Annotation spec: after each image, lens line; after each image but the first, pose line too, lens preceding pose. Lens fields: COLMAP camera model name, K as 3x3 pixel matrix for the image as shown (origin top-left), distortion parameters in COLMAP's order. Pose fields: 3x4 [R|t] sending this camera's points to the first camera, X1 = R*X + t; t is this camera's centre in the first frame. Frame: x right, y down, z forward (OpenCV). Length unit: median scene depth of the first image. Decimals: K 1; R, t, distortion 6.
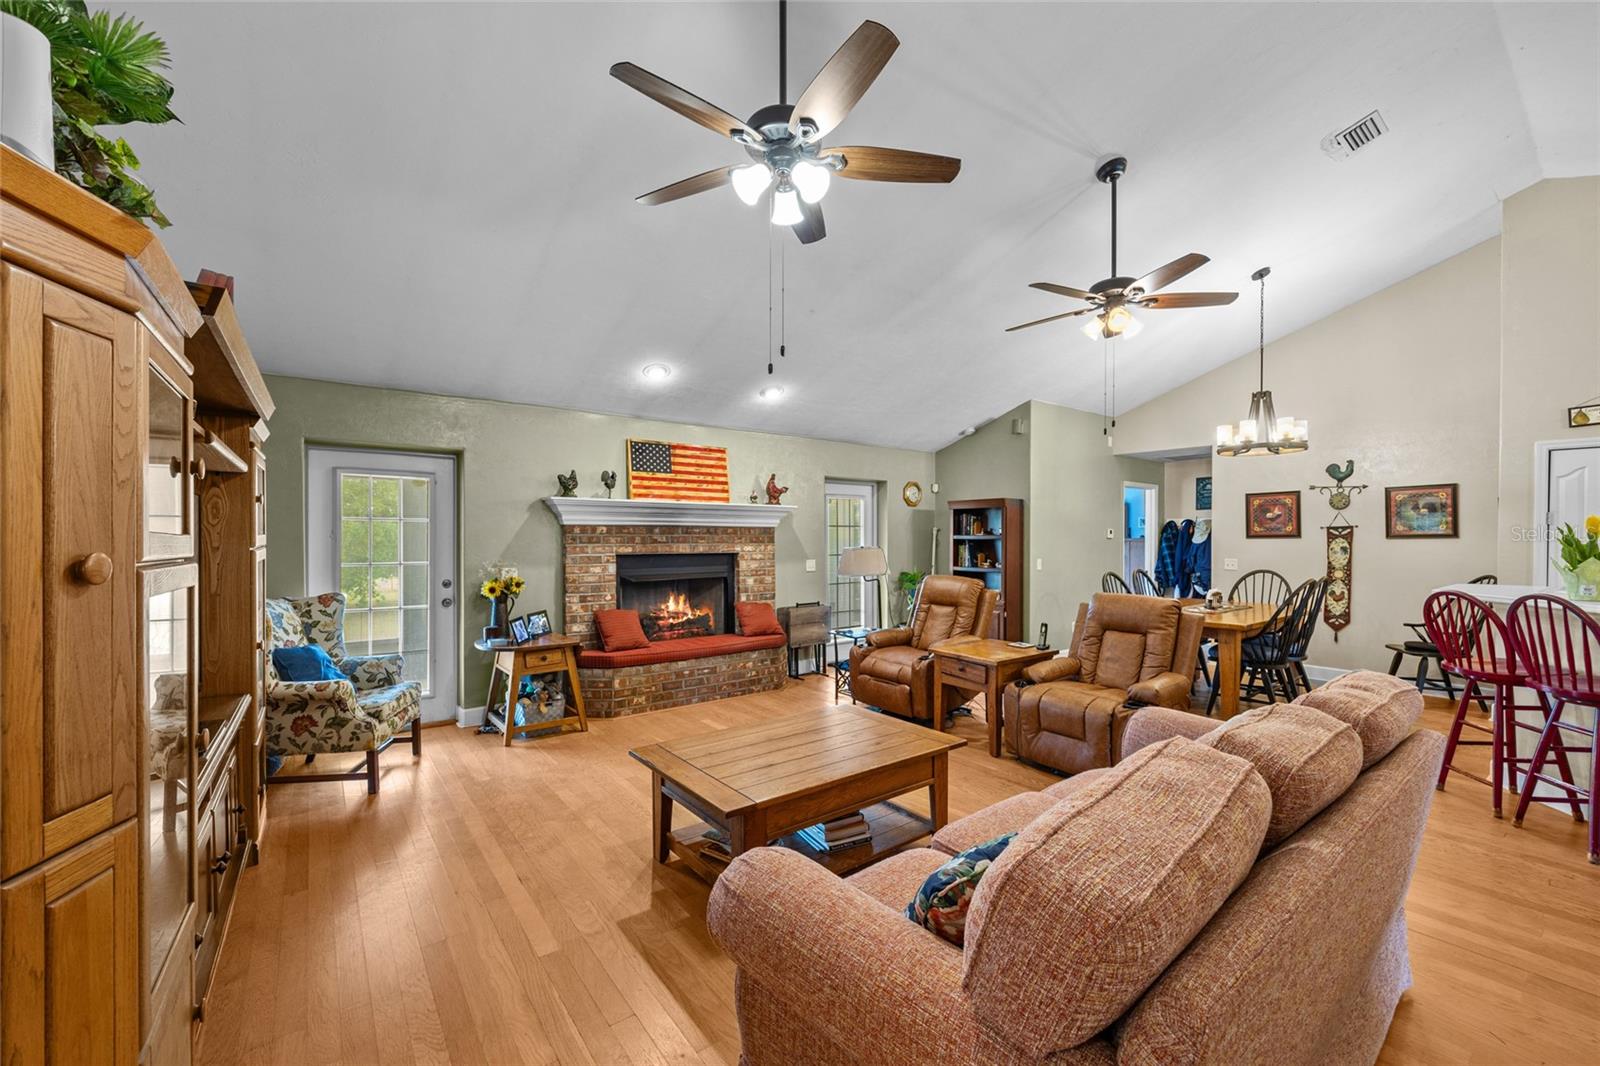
lens RADIAL K [[644.1, 0, 797.1], [0, 644.1, 537.4], [0, 0, 1]] dist [-0.001832, -0.000303]
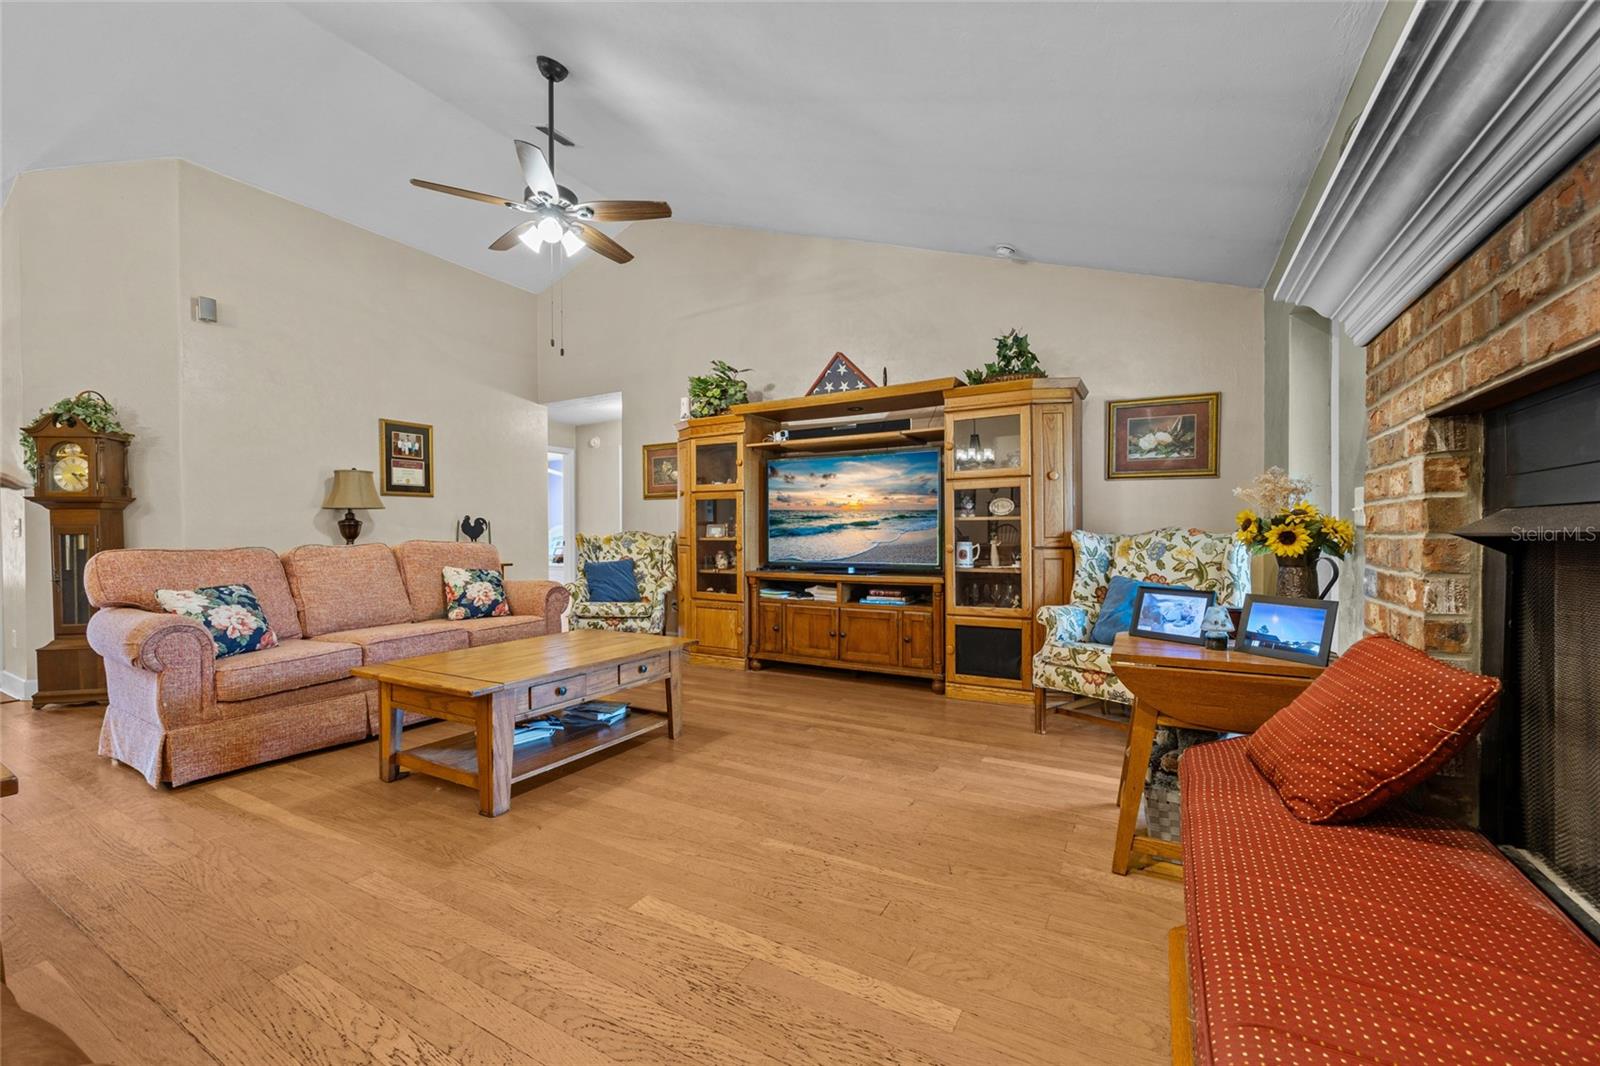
lens RADIAL K [[644.1, 0, 797.1], [0, 644.1, 537.4], [0, 0, 1]] dist [-0.001832, -0.000303]
pose [[-0.916175, 0.008895, -0.400680, 0.023185], [0.006546, 0.999952, 0.007231, 0.064525], [0.400725, 0.004002, -0.916190, 1.072008]]
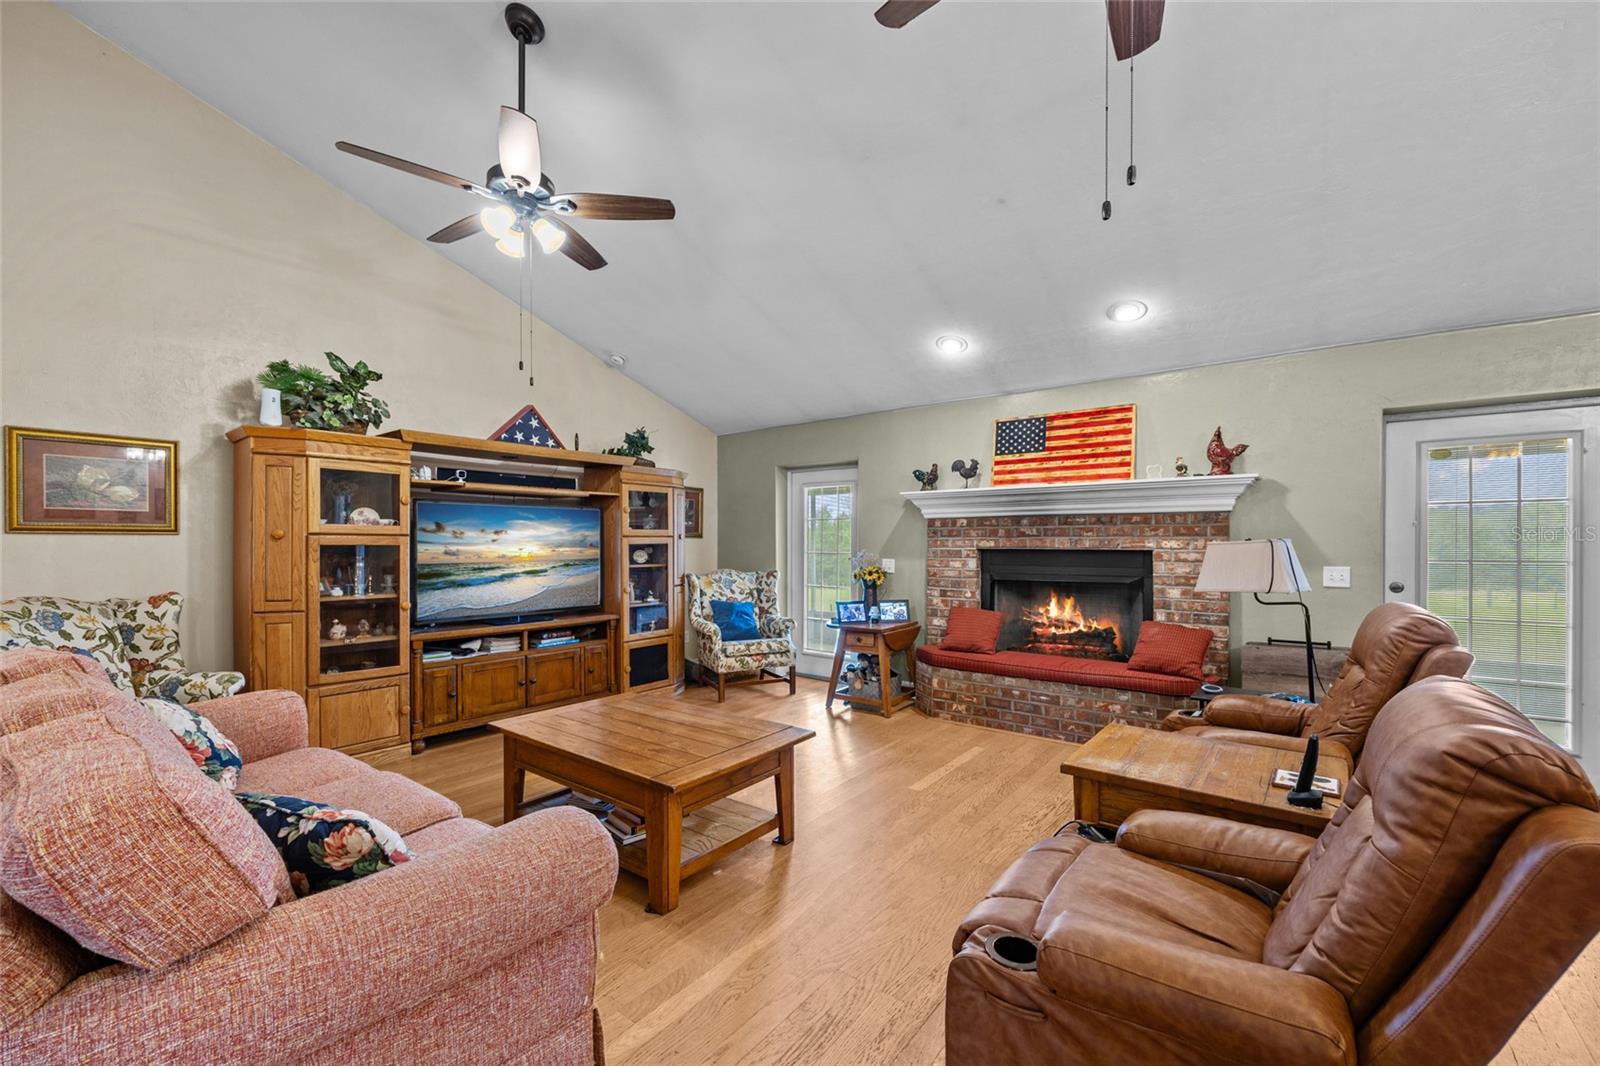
lens RADIAL K [[648.7, 0, 797.4], [0, 648.7, 542.6], [0, 0, 1]] dist [-0.000170, 0.000274]
pose [[0.262581, -0.000319, -0.964910, 0.525086], [0.000902, 1.000000, -0.000085, 0.016704], [0.964910, -0.000848, 0.262581, 0.484457]]
